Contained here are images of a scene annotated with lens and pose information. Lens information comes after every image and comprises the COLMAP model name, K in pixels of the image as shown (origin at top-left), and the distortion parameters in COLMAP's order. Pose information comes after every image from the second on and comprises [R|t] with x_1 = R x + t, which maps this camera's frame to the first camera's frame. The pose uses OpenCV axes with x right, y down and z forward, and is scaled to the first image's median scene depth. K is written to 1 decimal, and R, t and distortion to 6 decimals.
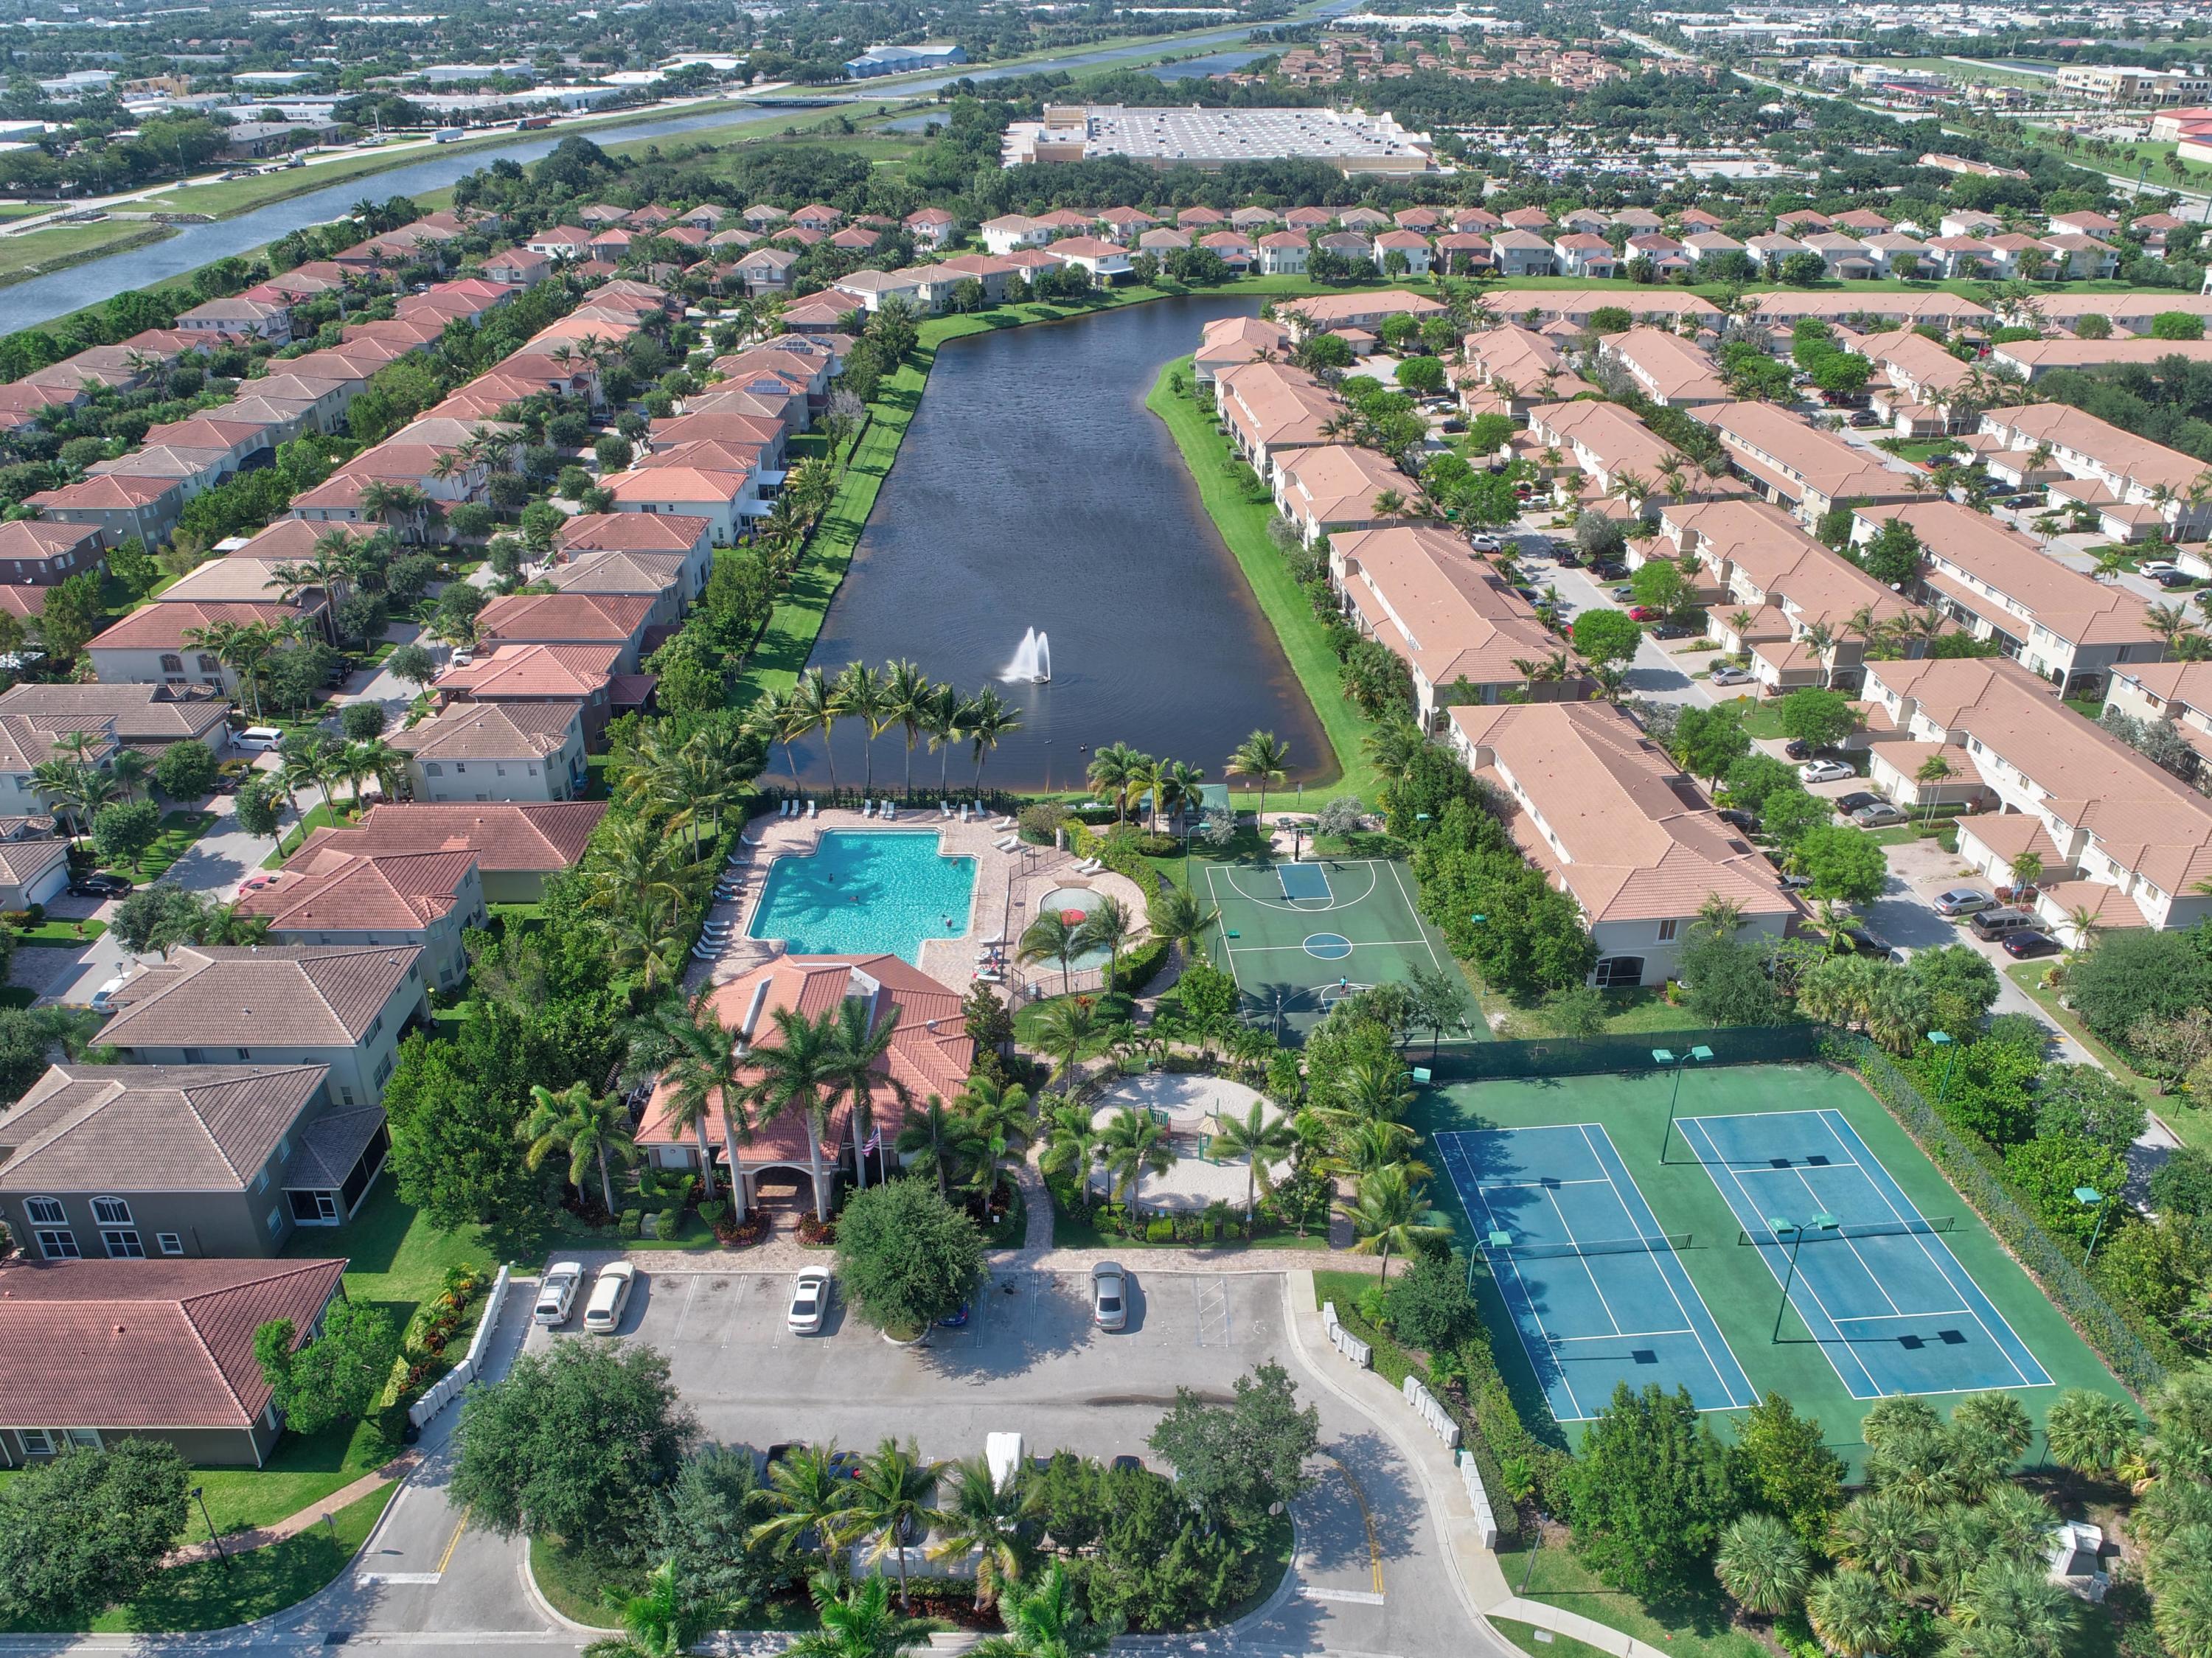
lens RADIAL K [[1684.5, 0, 1102.1], [0, 1684.5, 826.6], [0, 0, 1]] dist [0.000923, -0.003231]
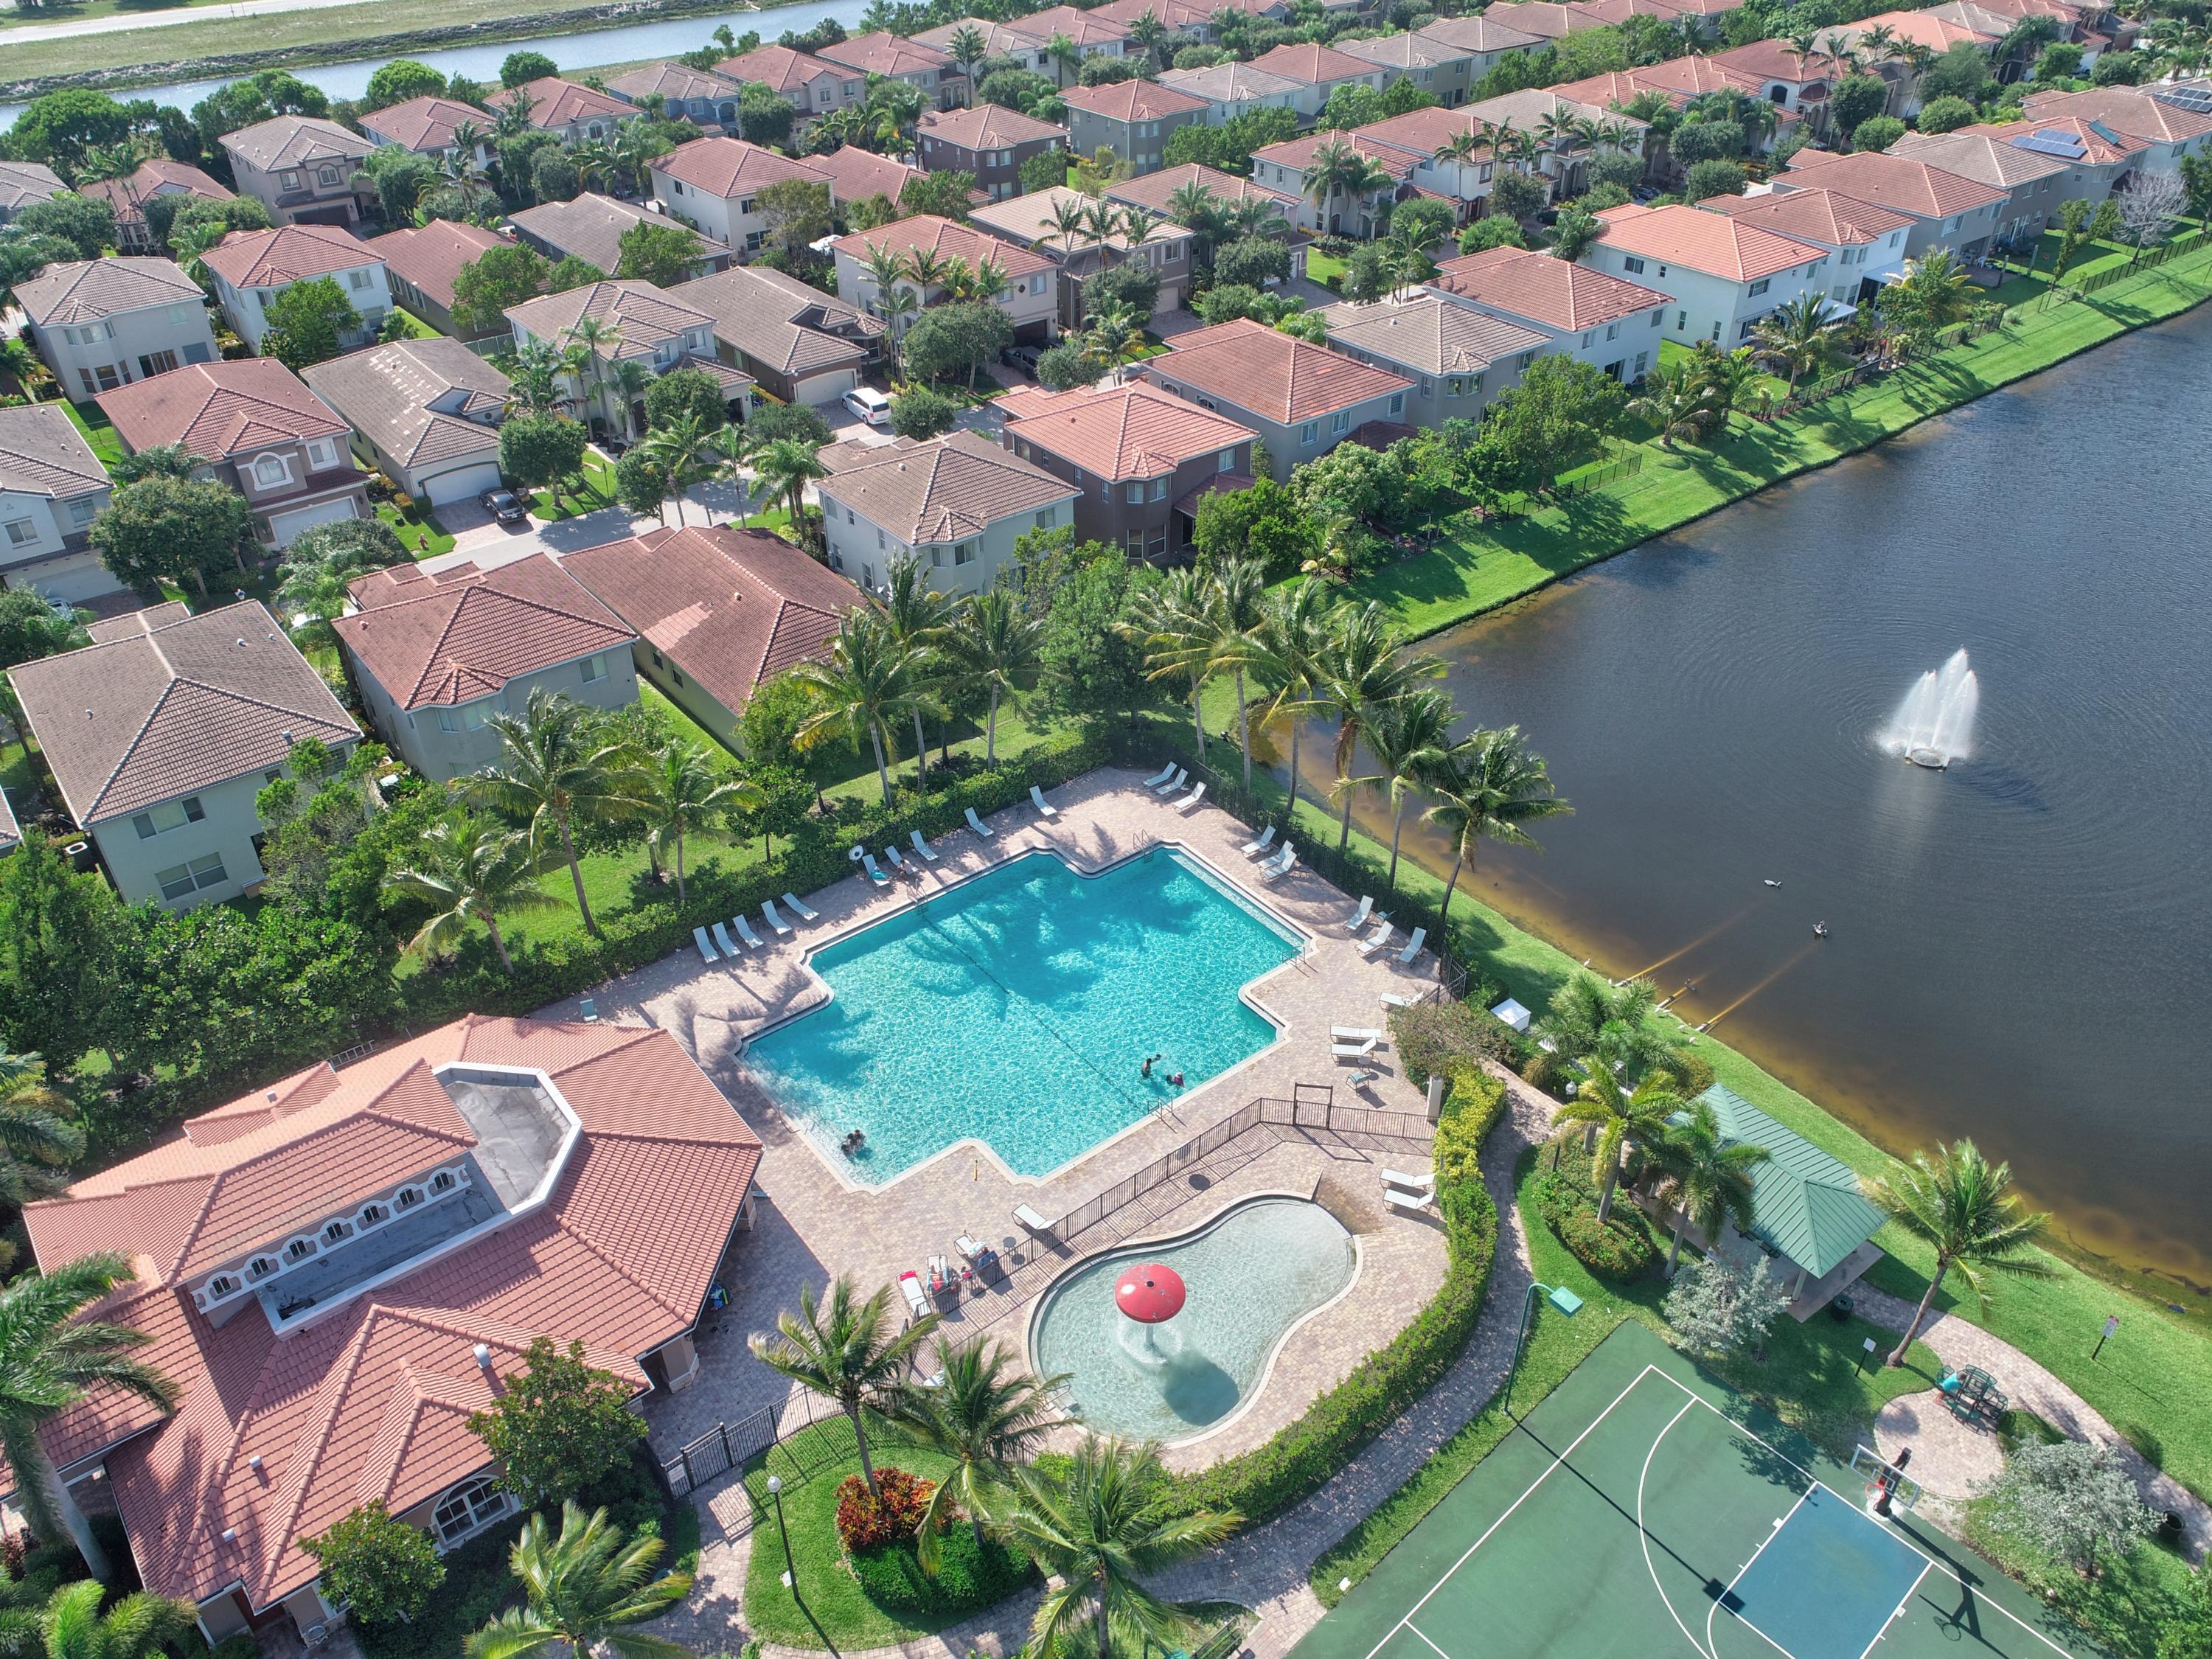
lens RADIAL K [[1684.6, 0, 1111.4], [0, 1684.6, 838.9], [0, 0, 1]] dist [0.000923, -0.003231]
pose [[0.622455, 0.449703, -0.640559, 0.159239], [-0.359726, 0.891258, 0.276147, -0.131576], [0.695088, 0.058537, 0.716538, 0.546572]]
